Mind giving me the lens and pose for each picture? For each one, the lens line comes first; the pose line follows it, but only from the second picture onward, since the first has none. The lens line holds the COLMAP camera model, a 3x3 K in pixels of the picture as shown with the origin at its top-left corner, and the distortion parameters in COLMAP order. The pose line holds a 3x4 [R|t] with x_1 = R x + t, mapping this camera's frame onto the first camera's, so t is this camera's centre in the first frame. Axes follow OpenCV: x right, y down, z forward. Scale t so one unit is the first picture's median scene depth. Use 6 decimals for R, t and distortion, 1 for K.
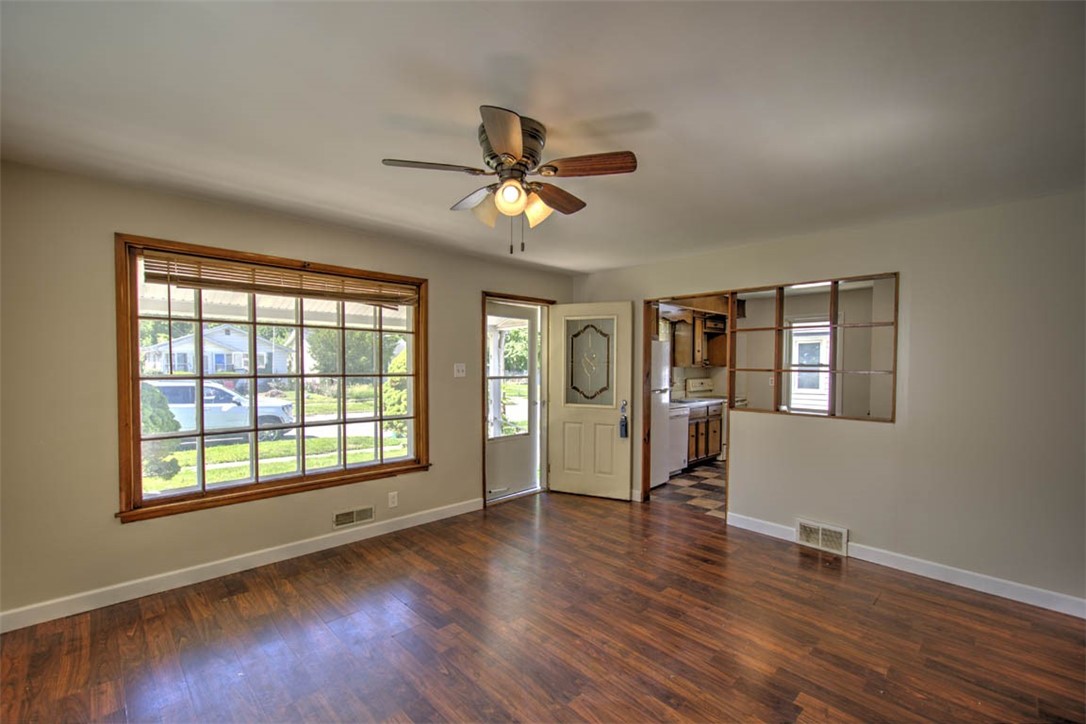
lens RADIAL K [[465.6, 0, 542.1], [0, 465.6, 372.9], [0, 0, 1]] dist [0.003130, -0.000199]
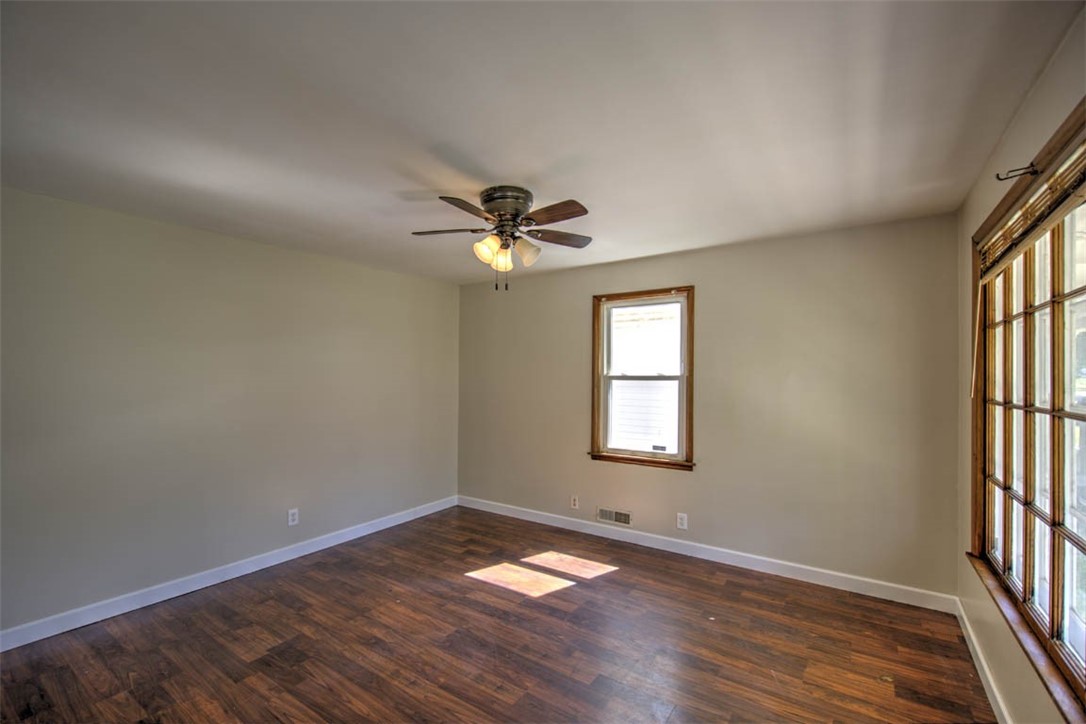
lens RADIAL K [[465.6, 0, 540.3], [0, 465.6, 381.9], [0, 0, 1]] dist [0.003130, -0.000199]
pose [[-0.981415, -0.009762, -0.191647, 0.042582], [-0.015976, 0.999395, 0.030908, -0.025145], [0.191230, 0.033396, -0.980977, 1.179195]]
